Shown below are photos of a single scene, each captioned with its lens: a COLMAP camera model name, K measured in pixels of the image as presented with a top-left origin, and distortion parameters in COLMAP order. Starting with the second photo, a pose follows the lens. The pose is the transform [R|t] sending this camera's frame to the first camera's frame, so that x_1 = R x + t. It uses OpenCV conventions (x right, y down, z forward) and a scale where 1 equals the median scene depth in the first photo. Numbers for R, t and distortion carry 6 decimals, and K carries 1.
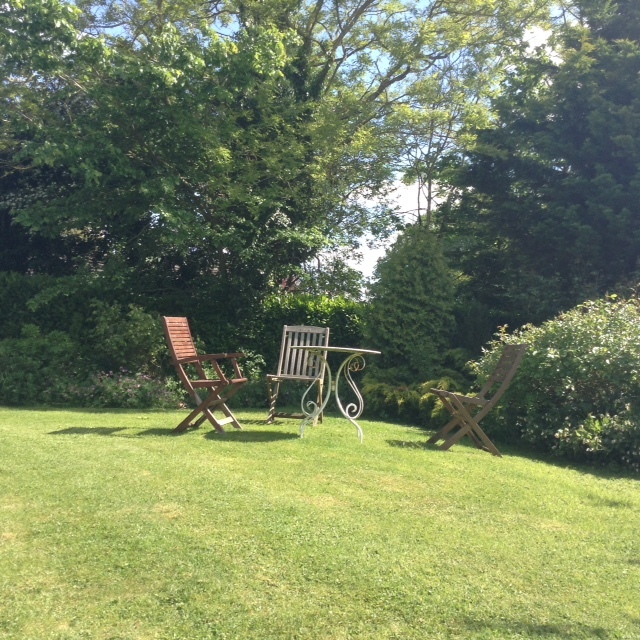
lens RADIAL K [[772.4, 0, 325.7], [0, 772.4, 314.5], [0, 0, 1]] dist [0.072977, 0.000000]
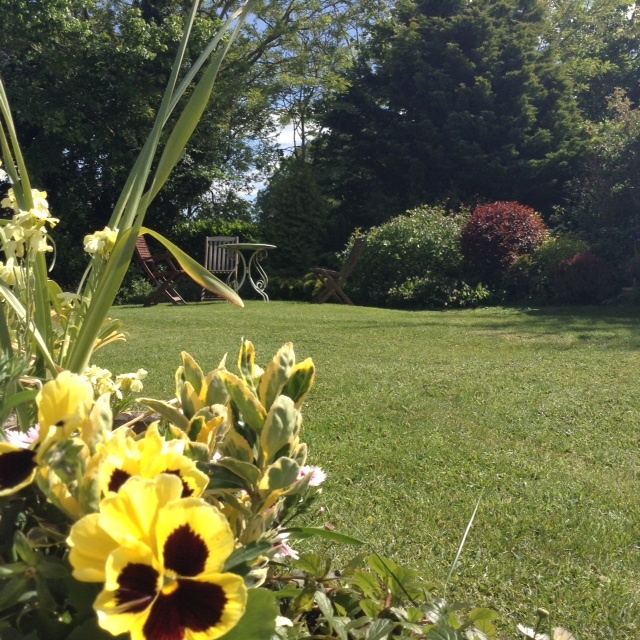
lens RADIAL K [[772.4, 0, 321.6], [0, 772.4, 320.5], [0, 0, 1]] dist [0.072977, 0.000000]
pose [[0.987750, -0.065254, 0.141748, -0.044855], [0.051982, 0.994081, 0.095400, 0.032631], [-0.147134, -0.086863, 0.985295, -0.351695]]
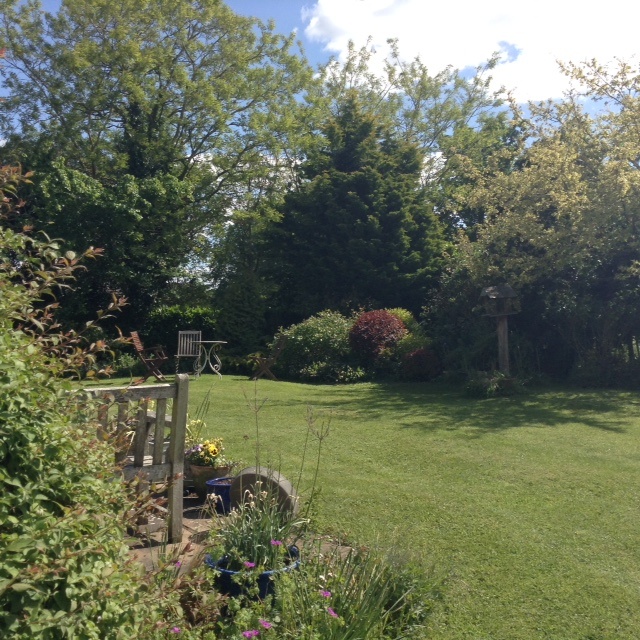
lens RADIAL K [[772.4, 0, 314.0], [0, 772.4, 319.0], [0, 0, 1]] dist [0.072977, 0.000000]
pose [[0.980381, -0.059089, 0.188049, -0.069045], [0.052380, 0.997808, 0.040452, -0.065656], [-0.190027, -0.029808, 0.981326, -0.857298]]
